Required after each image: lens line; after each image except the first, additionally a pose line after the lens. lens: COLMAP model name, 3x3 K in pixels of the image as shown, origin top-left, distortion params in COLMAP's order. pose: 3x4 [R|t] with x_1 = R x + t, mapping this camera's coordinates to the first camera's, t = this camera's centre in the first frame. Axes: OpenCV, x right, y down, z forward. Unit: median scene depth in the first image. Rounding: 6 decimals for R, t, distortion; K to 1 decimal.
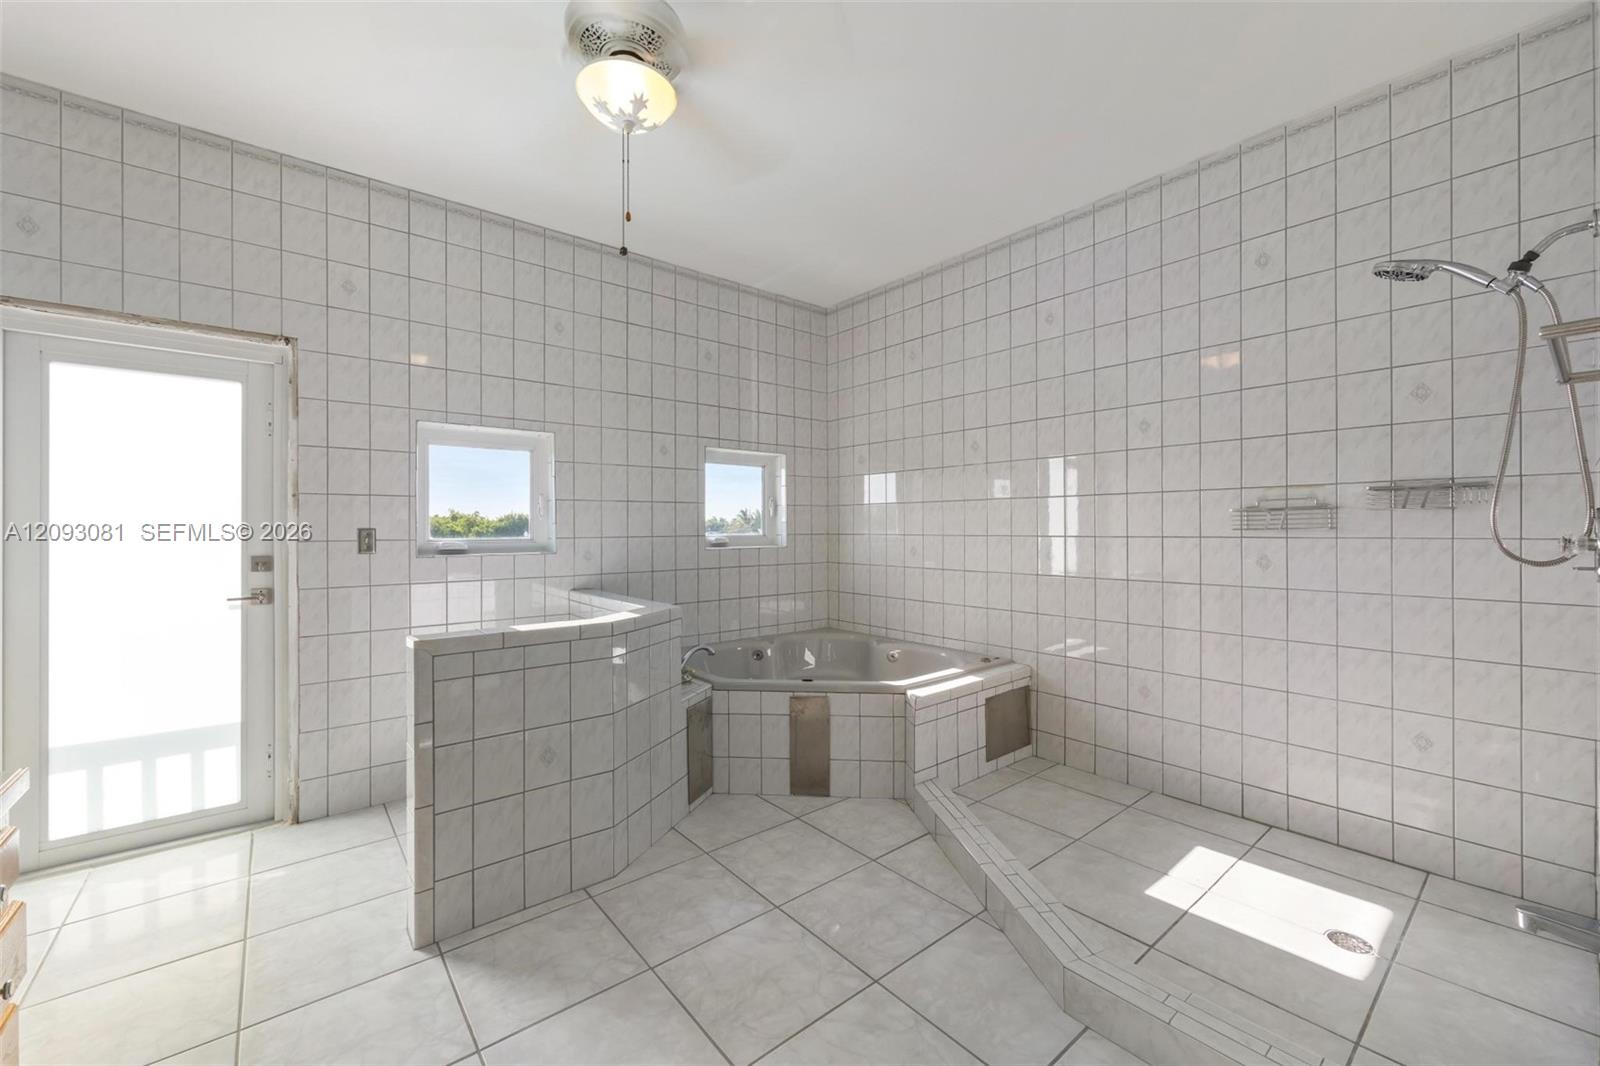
lens RADIAL K [[651.2, 0, 803.6], [0, 651.2, 528.3], [0, 0, 1]] dist [0.001266, 0.000865]
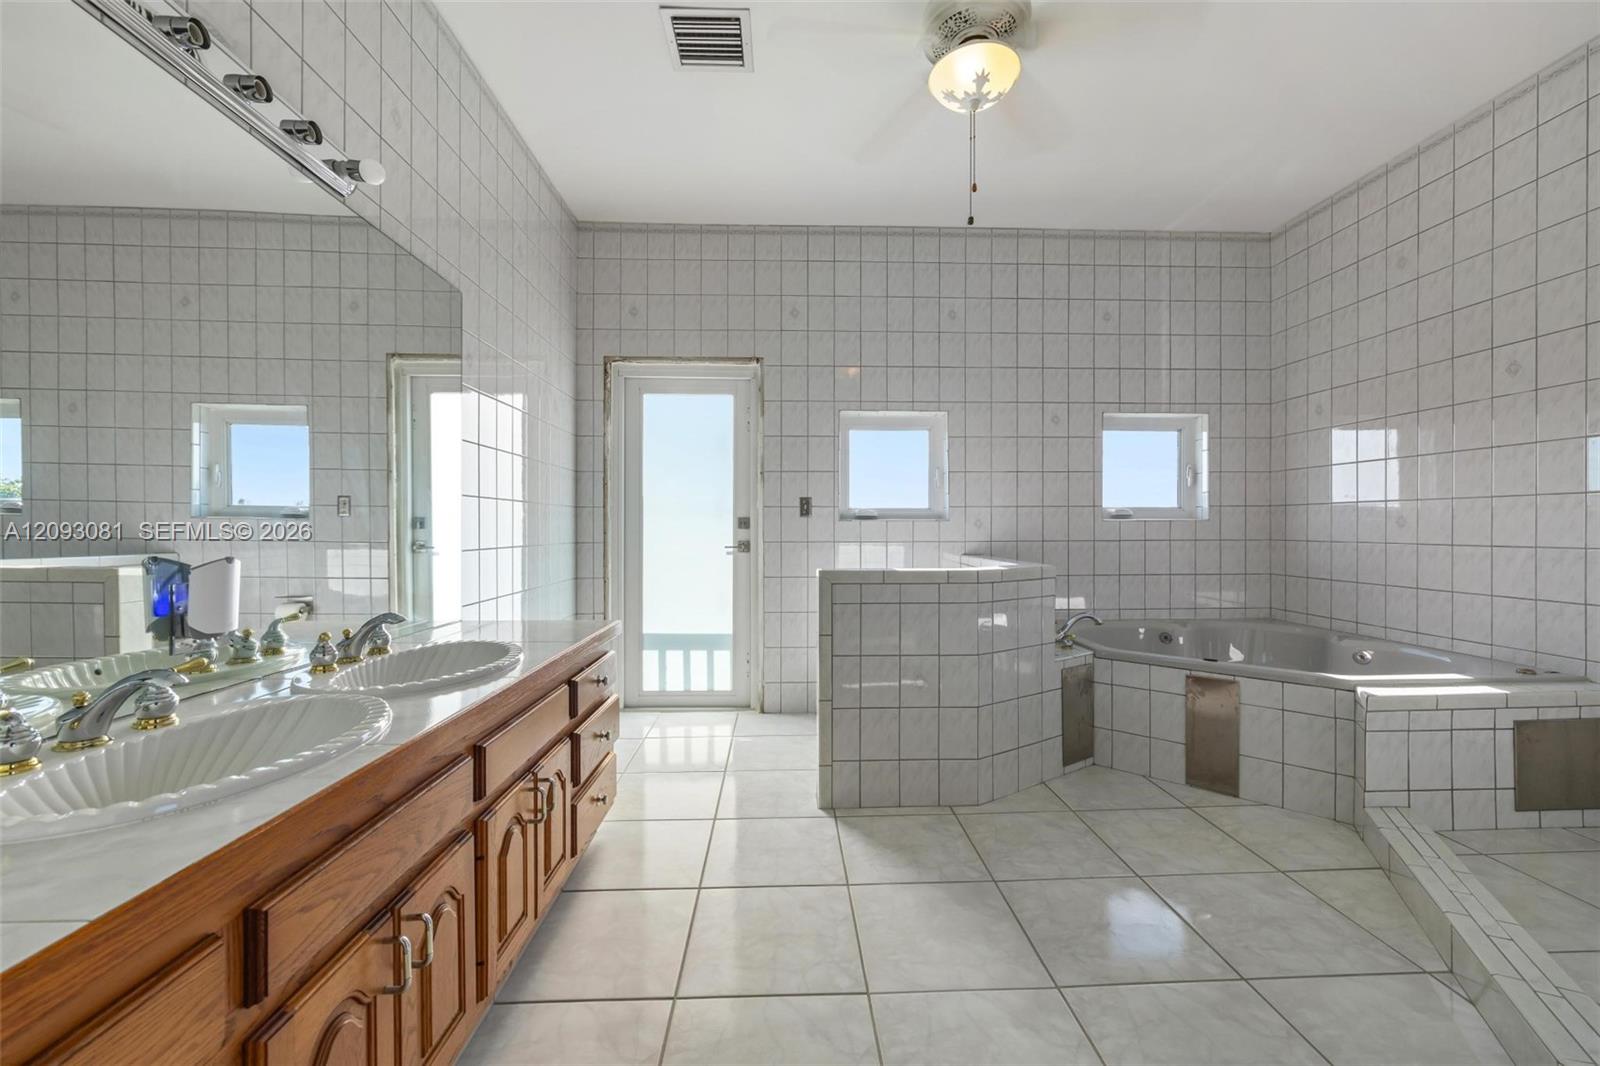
lens RADIAL K [[651.2, 0, 801.5], [0, 651.2, 531.7], [0, 0, 1]] dist [0.001266, 0.000865]
pose [[0.792962, 0.004002, -0.609257, 0.113478], [-0.001682, 0.999989, 0.004380, 0.064198], [0.609268, -0.002448, 0.792960, -0.031302]]
